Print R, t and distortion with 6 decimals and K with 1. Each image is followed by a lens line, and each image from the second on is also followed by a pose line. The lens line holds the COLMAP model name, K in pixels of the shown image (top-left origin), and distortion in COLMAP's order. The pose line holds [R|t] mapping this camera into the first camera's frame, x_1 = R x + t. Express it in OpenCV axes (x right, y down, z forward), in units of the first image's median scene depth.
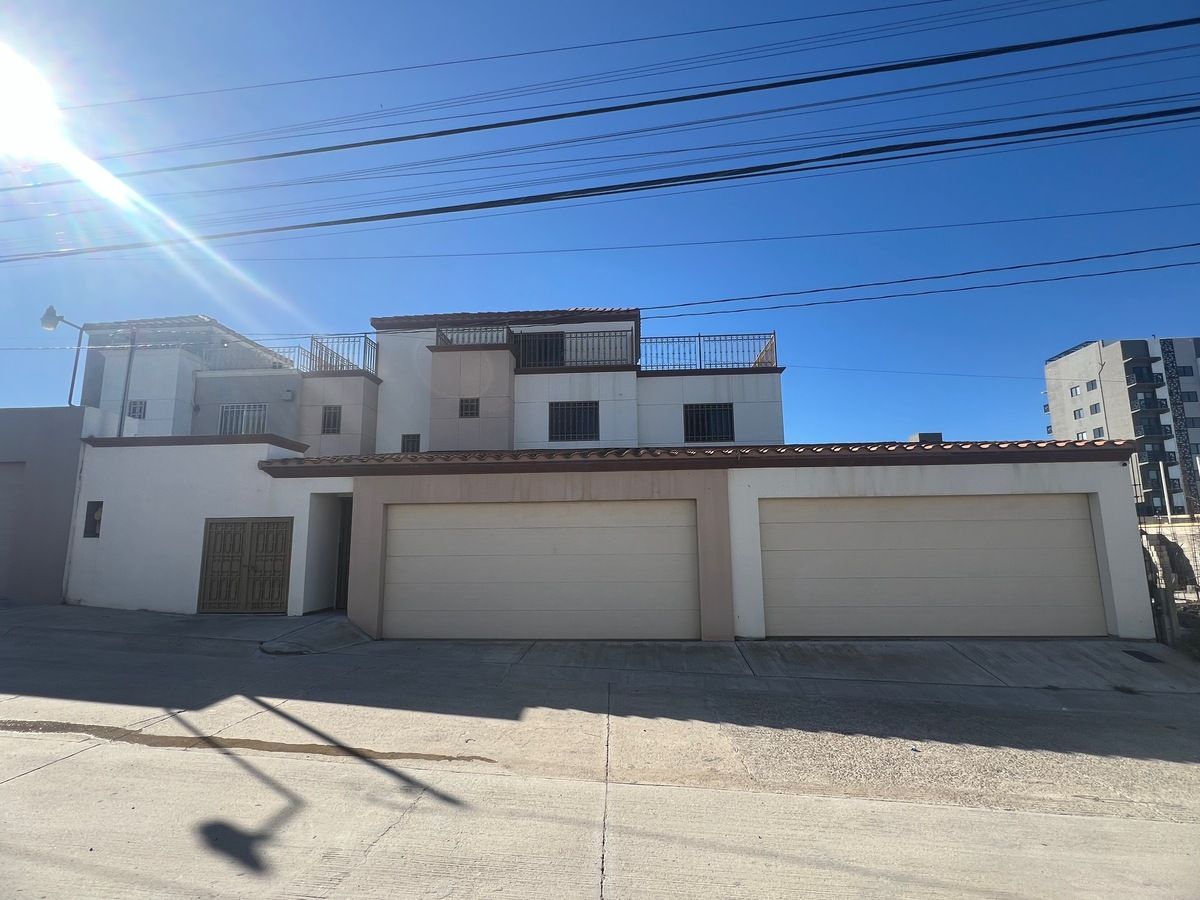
lens RADIAL K [[595.1, 0, 600.0], [0, 595.1, 450.0], [0, 0, 1]] dist [-0.000348, 0.000793]
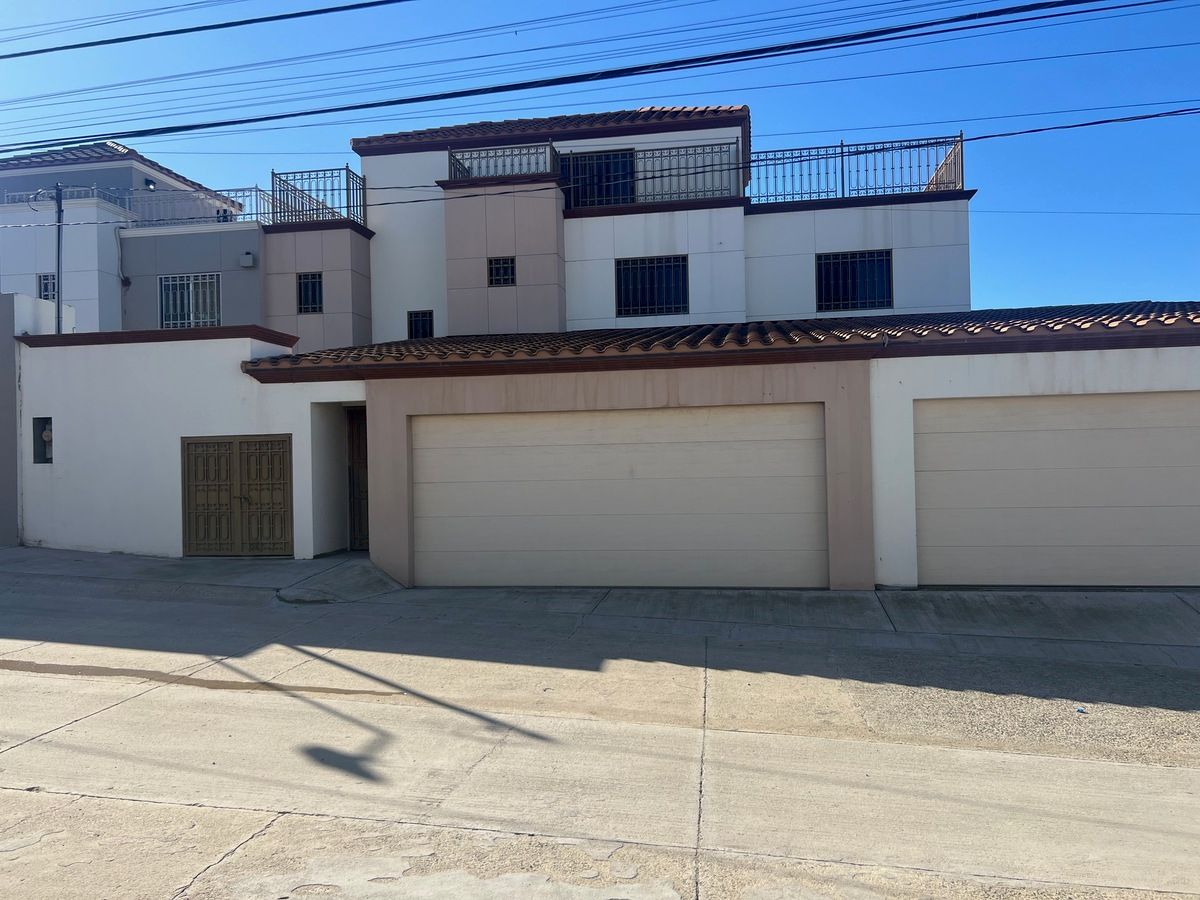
lens RADIAL K [[914.1, 0, 600.0], [0, 914.1, 450.0], [0, 0, 1]] dist [0.056757, -0.002486]
pose [[0.994983, -0.012326, -0.099282, -0.000997], [0.026666, 0.989155, 0.144435, -0.029192], [0.096425, -0.146358, 0.984521, -0.140906]]
